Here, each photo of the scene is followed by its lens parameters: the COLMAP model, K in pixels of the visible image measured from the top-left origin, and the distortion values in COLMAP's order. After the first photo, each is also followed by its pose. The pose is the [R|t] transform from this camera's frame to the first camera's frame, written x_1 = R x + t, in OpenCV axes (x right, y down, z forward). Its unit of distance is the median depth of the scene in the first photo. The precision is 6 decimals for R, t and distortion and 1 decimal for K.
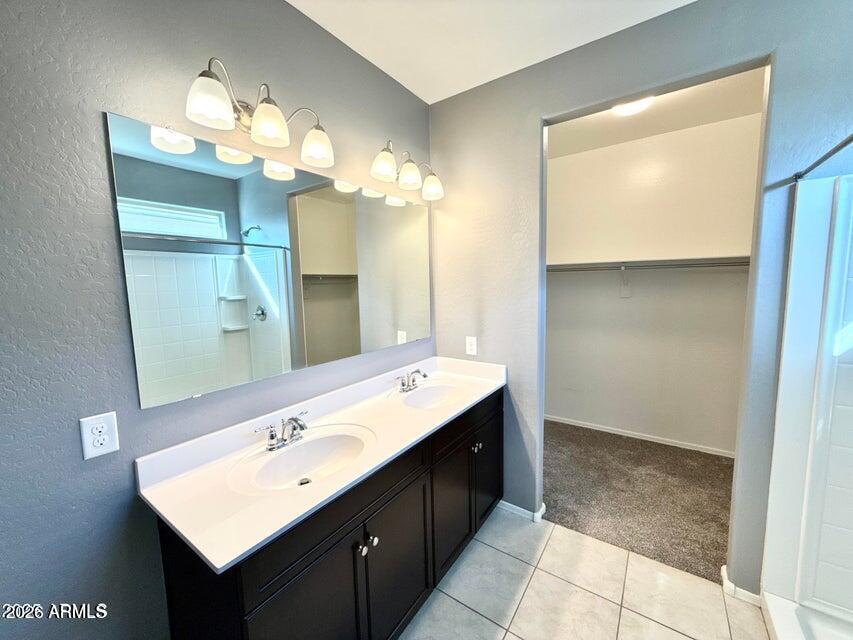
lens RADIAL K [[340.4, 0, 426.1], [0, 340.4, 319.6], [0, 0, 1]] dist [0.001198, -0.001265]
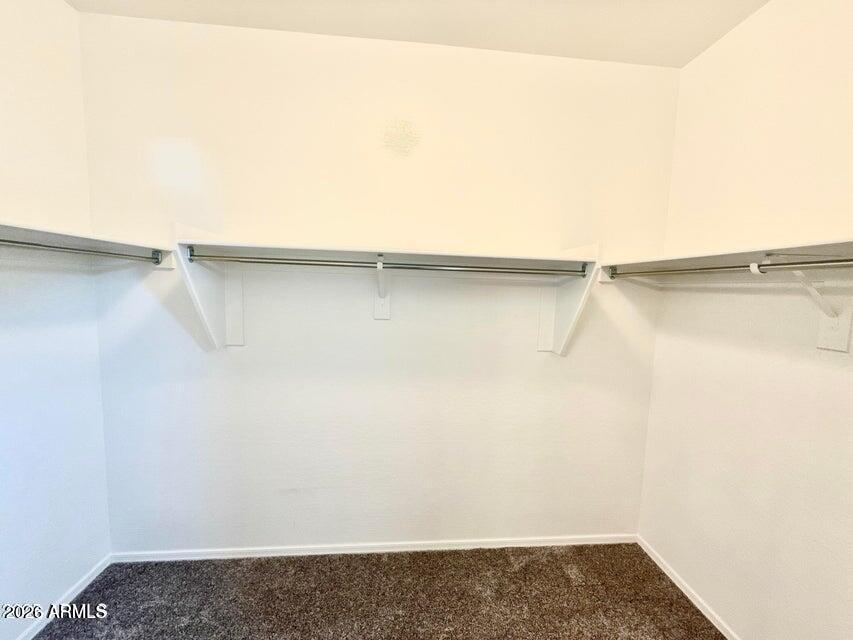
lens RADIAL K [[340.4, 0, 424.0], [0, 340.4, 318.2], [0, 0, 1]] dist [0.001198, -0.001265]
pose [[0.766279, -0.023852, 0.642065, 0.420593], [0.026020, 0.999643, 0.006081, -0.104116], [-0.641981, 0.012047, 0.766626, 0.786732]]
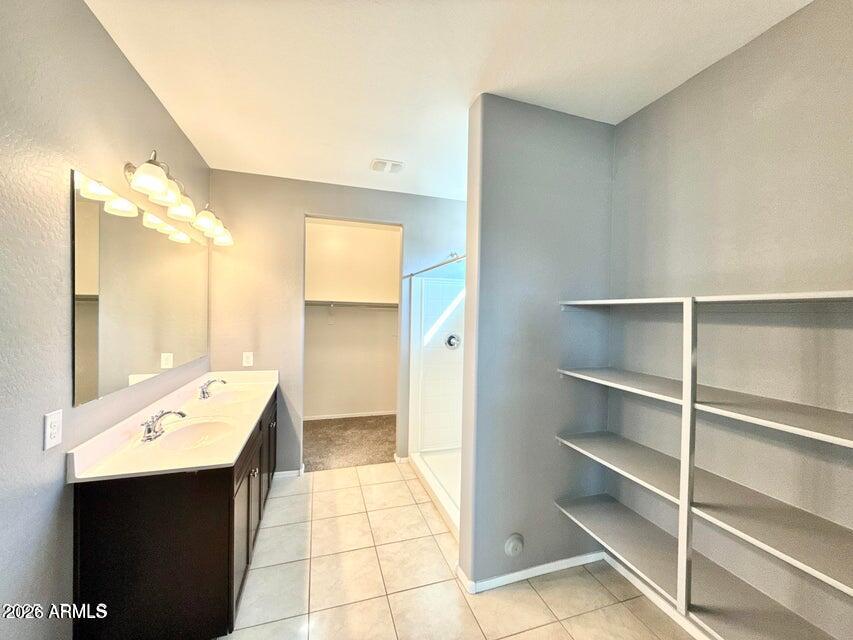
lens RADIAL K [[340.4, 0, 429.1], [0, 340.4, 320.4], [0, 0, 1]] dist [0.001198, -0.001265]
pose [[0.599751, 0.017360, 0.799999, -0.538942], [0.052094, 0.996797, -0.060685, 0.048543], [-0.798489, 0.078071, 0.596925, -0.371620]]
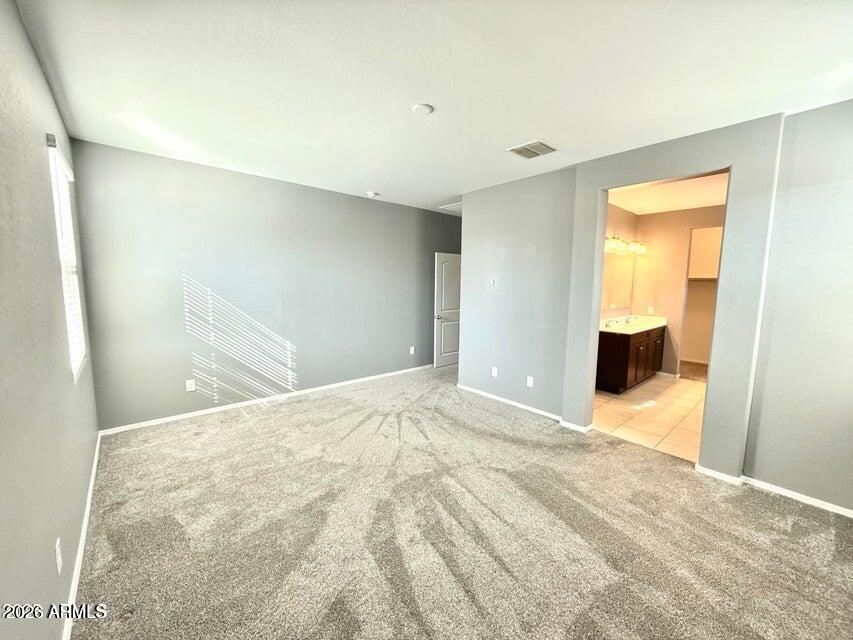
lens RADIAL K [[340.4, 0, 420.2], [0, 340.4, 319.5], [0, 0, 1]] dist [0.001198, -0.001265]
pose [[0.967112, 0.063639, -0.246259, -0.978182], [-0.062918, 0.997960, 0.010804, 0.245165], [0.246444, 0.005045, 0.969144, -2.049127]]
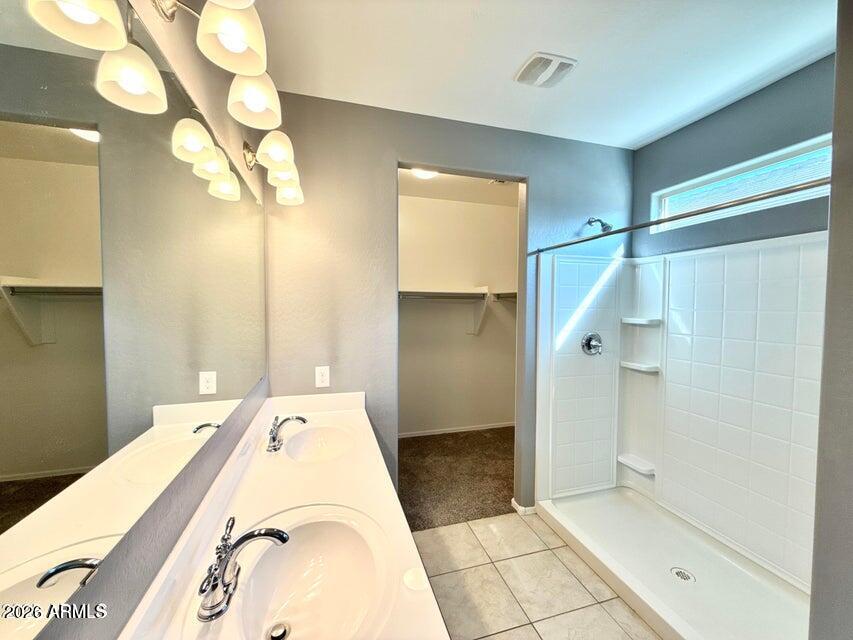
lens RADIAL K [[340.4, 0, 429.9], [0, 340.4, 317.6], [0, 0, 1]] dist [0.001198, -0.001265]
pose [[0.621761, -0.003791, 0.783198, -0.420600], [0.068082, 0.996465, -0.049225, -0.014620], [-0.780243, 0.083928, 0.619821, 0.240008]]
